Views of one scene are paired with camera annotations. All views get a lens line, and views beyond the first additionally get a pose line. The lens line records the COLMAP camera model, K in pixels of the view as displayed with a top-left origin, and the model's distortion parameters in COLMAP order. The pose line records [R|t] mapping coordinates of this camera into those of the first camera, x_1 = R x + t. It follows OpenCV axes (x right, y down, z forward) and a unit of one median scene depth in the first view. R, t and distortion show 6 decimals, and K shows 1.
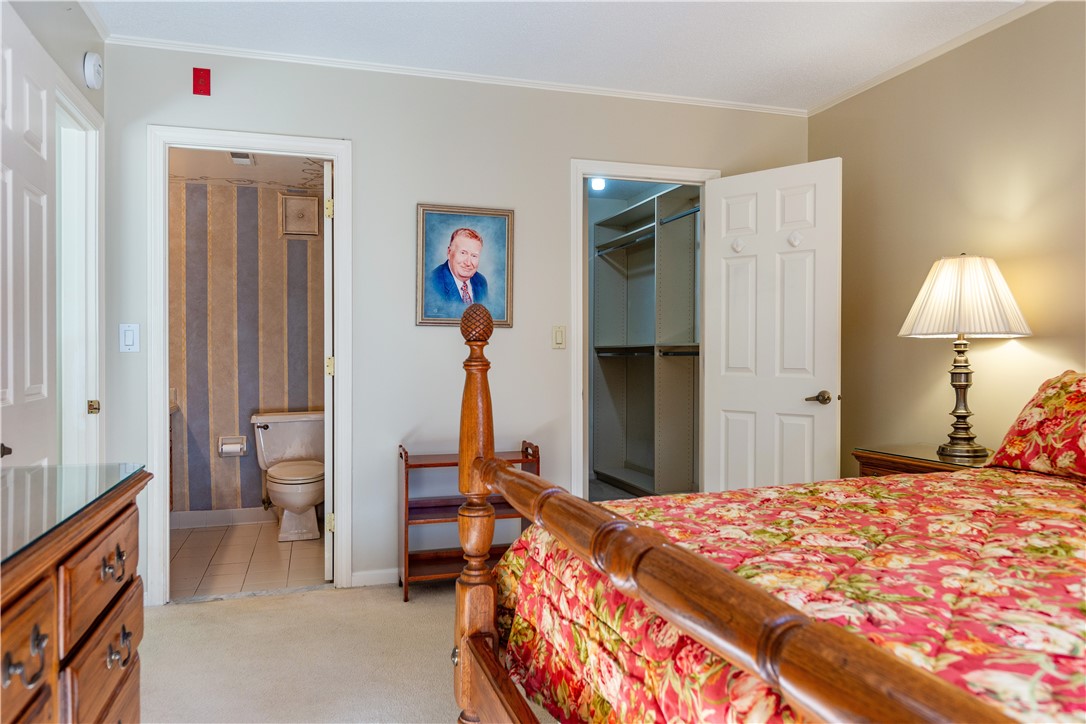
lens RADIAL K [[738.9, 0, 543.0], [0, 738.9, 362.0], [0, 0, 1]] dist [-0.005783, -0.001364]
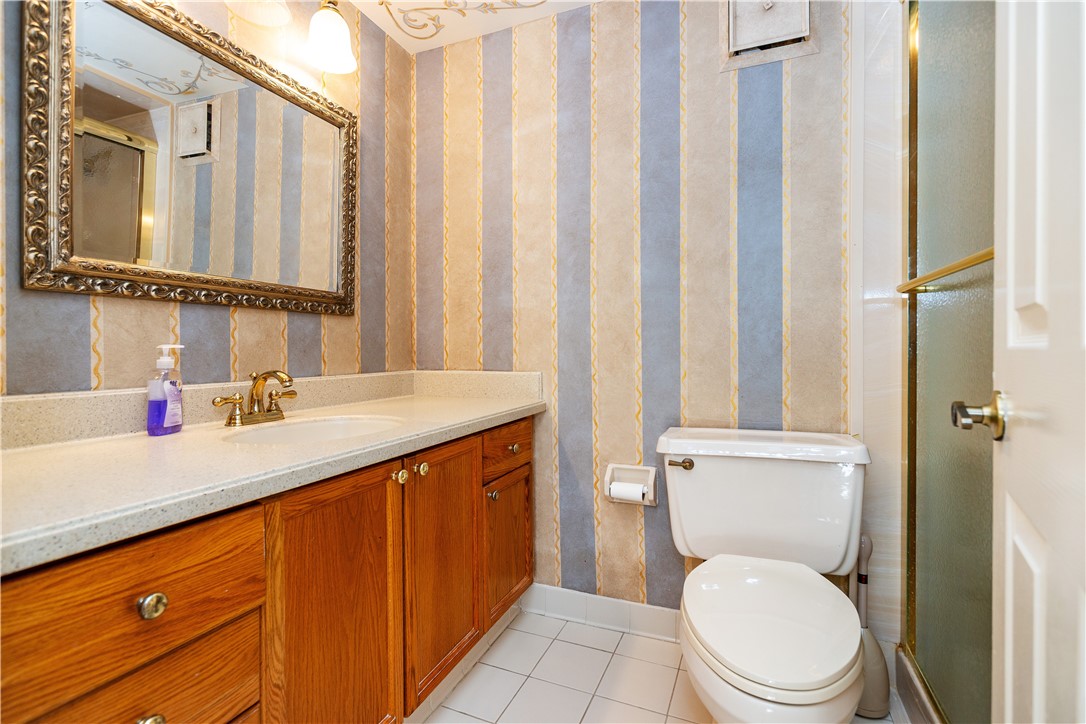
lens RADIAL K [[499.5, 0, 539.1], [0, 499.5, 358.8], [0, 0, 1]] dist [-0.003173, 0.000508]
pose [[0.755670, 0.006132, -0.654923, -0.236176], [-0.003466, 0.999980, 0.005363, 0.021865], [0.654943, -0.001783, 0.755676, 0.685660]]
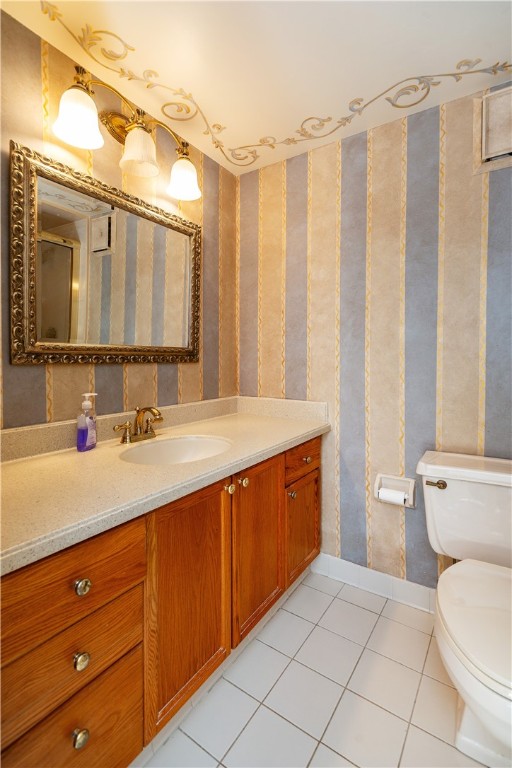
lens RADIAL K [[353.3, 0, 252.5], [0, 353.3, 367.2], [0, 0, 1]] dist [-0.003173, 0.000508]
pose [[0.613039, 0.024030, -0.789687, -0.239098], [-0.007932, 0.999674, 0.024261, -0.011630], [0.790013, -0.008609, 0.613029, 0.683970]]
